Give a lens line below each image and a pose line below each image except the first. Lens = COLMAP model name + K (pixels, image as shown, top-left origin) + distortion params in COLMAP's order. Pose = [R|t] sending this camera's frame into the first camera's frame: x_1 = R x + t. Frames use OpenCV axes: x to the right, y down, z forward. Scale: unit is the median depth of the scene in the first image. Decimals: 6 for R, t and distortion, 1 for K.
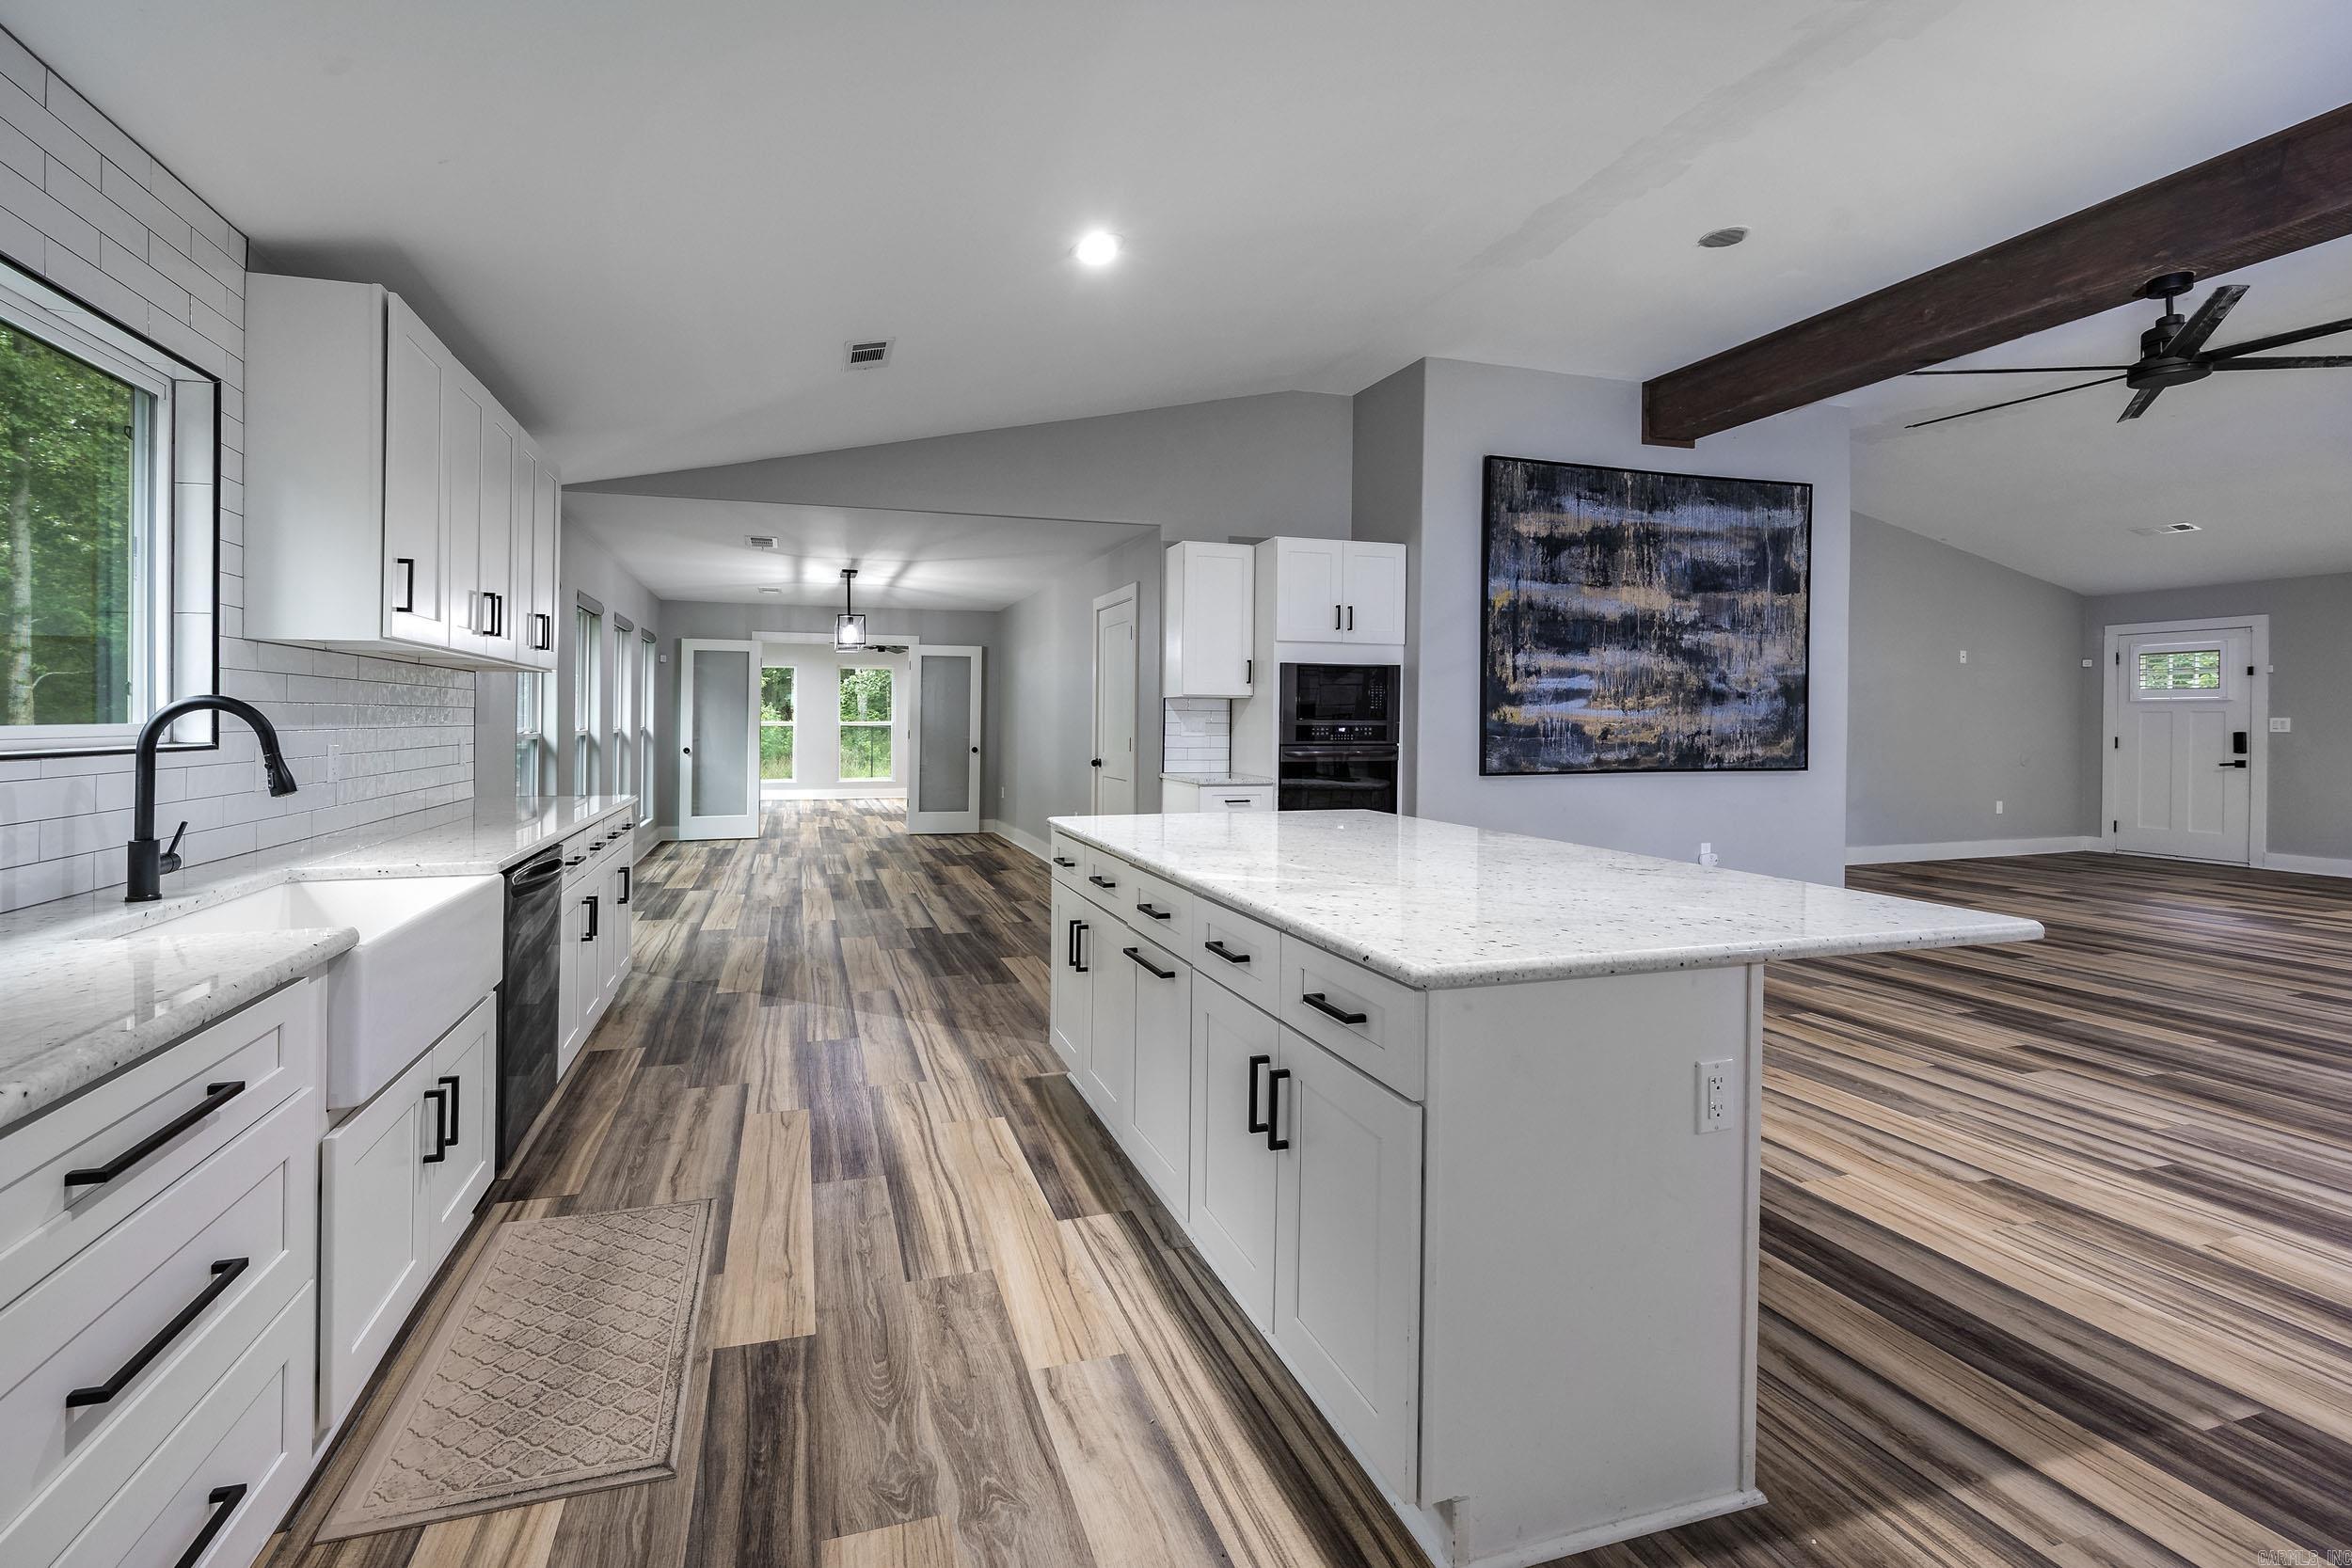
lens RADIAL K [[1001.9, 0, 1108.1], [0, 1001.9, 719.0], [0, 0, 1]] dist [-0.005525, -0.000726]
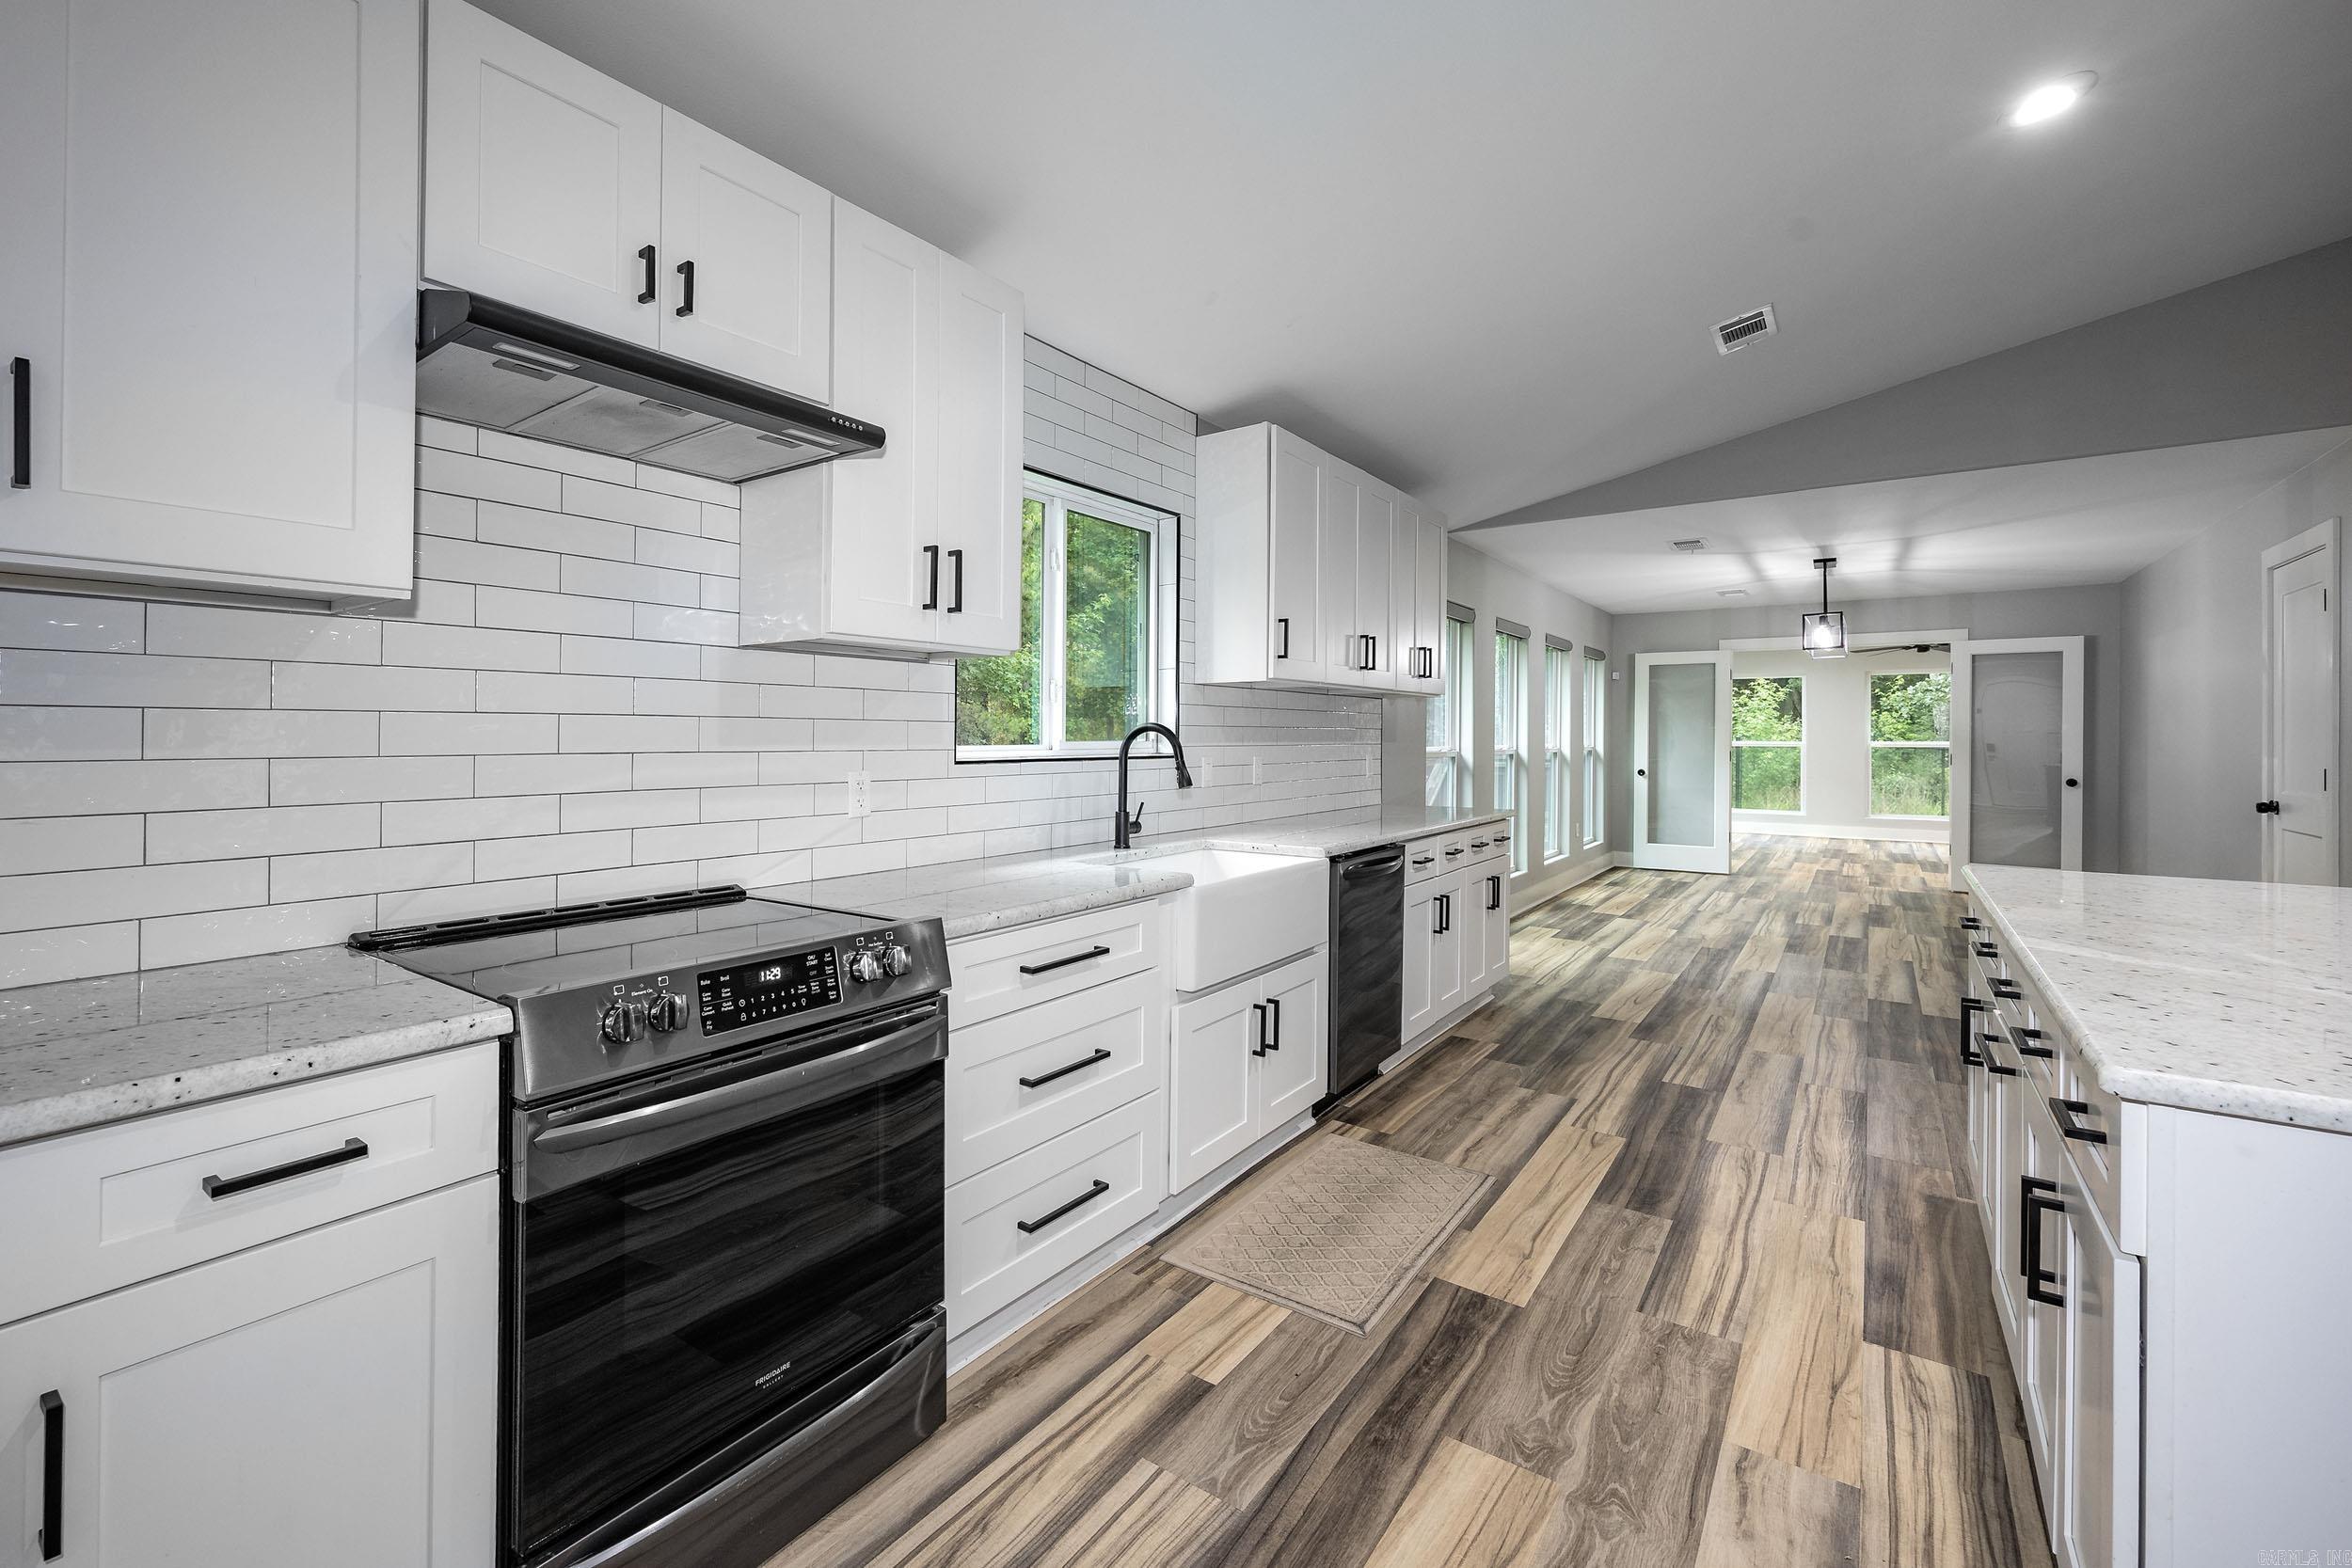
lens RADIAL K [[1036.2, 0, 1034.7], [0, 1036.2, 727.1], [0, 0, 1]] dist [-0.003683, 0.000546]
pose [[0.557844, -0.009754, -0.829888, 0.164041], [0.000270, 0.999933, -0.011571, 0.000246], [0.829946, 0.006230, 0.557810, -0.032195]]
